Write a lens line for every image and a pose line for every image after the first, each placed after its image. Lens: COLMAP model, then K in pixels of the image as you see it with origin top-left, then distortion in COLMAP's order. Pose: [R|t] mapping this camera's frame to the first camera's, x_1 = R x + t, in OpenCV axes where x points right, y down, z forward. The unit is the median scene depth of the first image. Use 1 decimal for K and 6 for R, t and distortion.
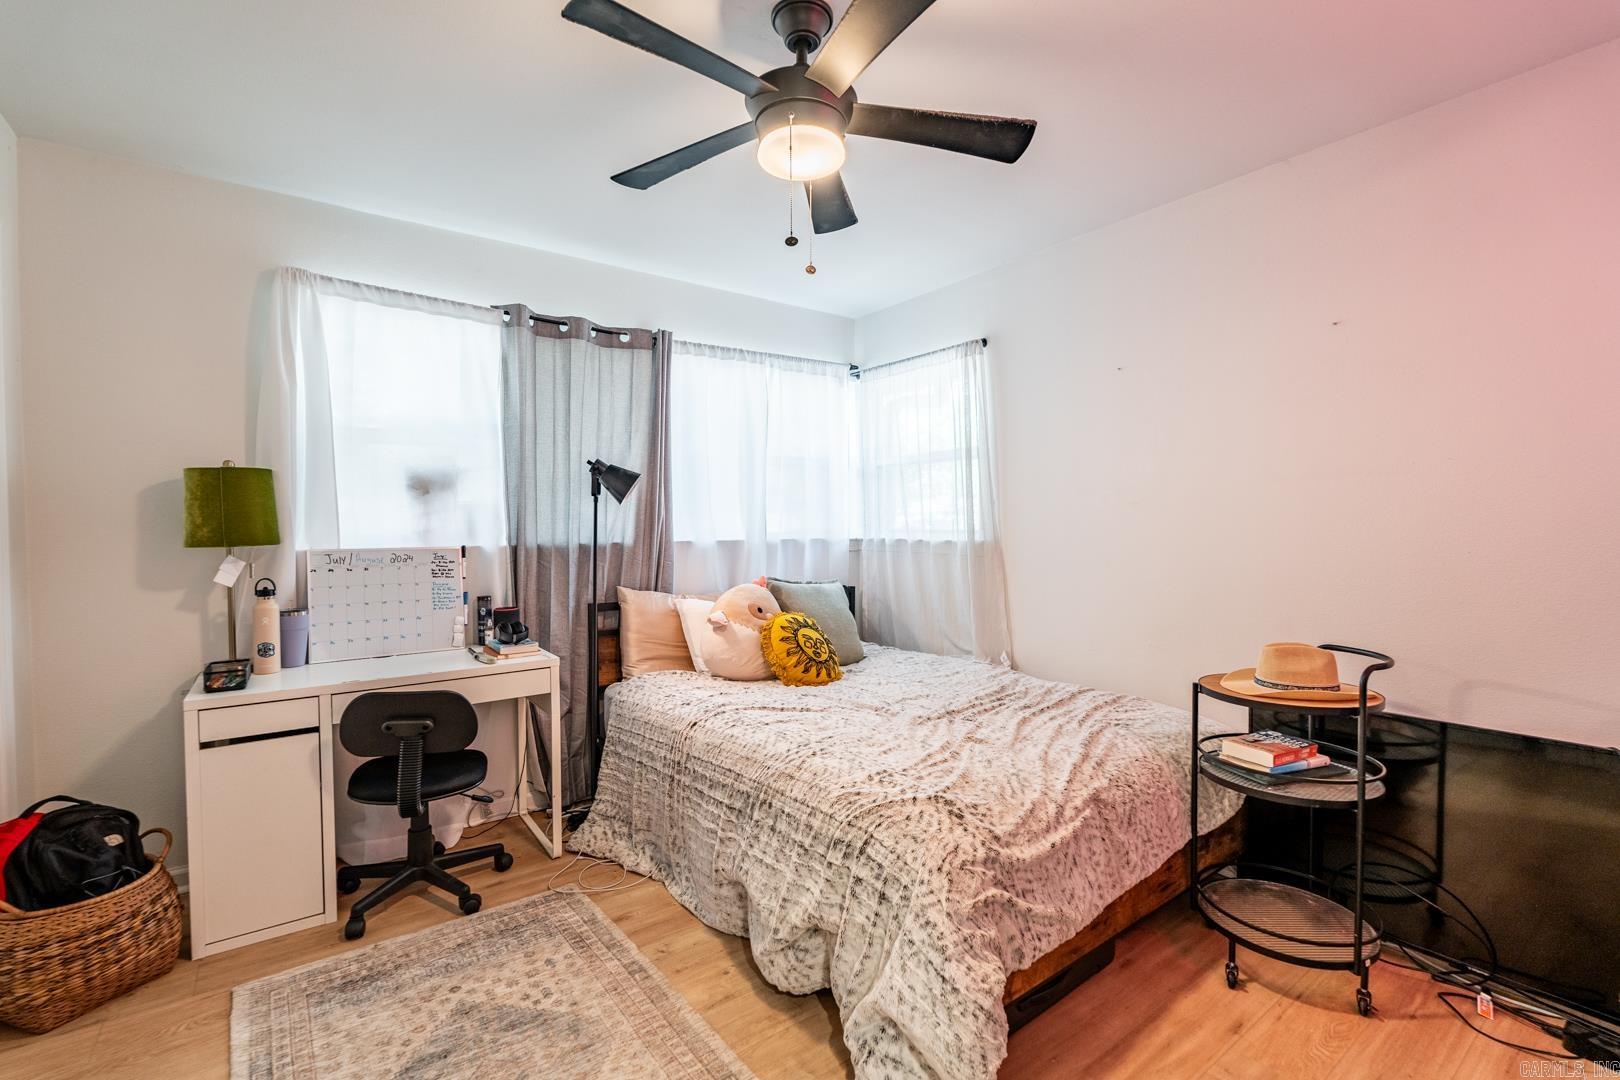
lens RADIAL K [[712.2, 0, 810.3], [0, 712.2, 535.6], [0, 0, 1]] dist [-0.005117, 0.000596]
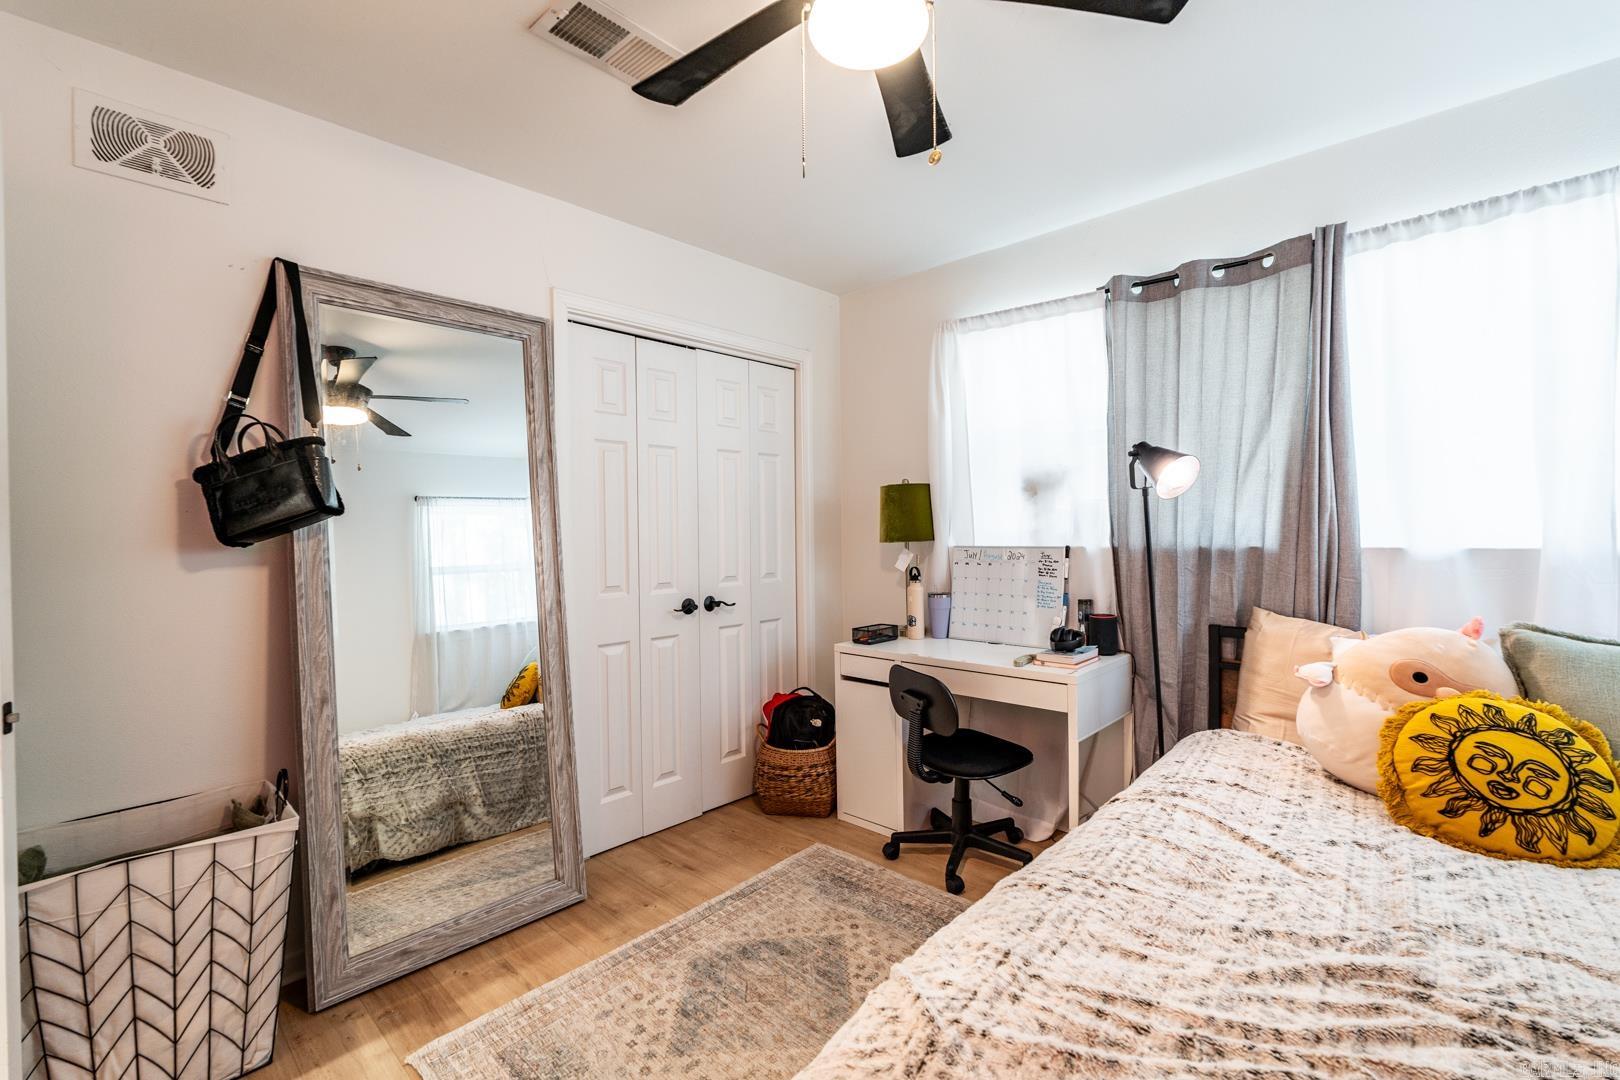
lens RADIAL K [[712.2, 0, 808.0], [0, 712.2, 537.3], [0, 0, 1]] dist [-0.005117, 0.000596]
pose [[0.180223, 0.016476, -0.983488, 0.416418], [-0.000929, 0.999862, 0.016580, -0.013447], [0.983625, -0.002074, 0.180214, 0.475939]]
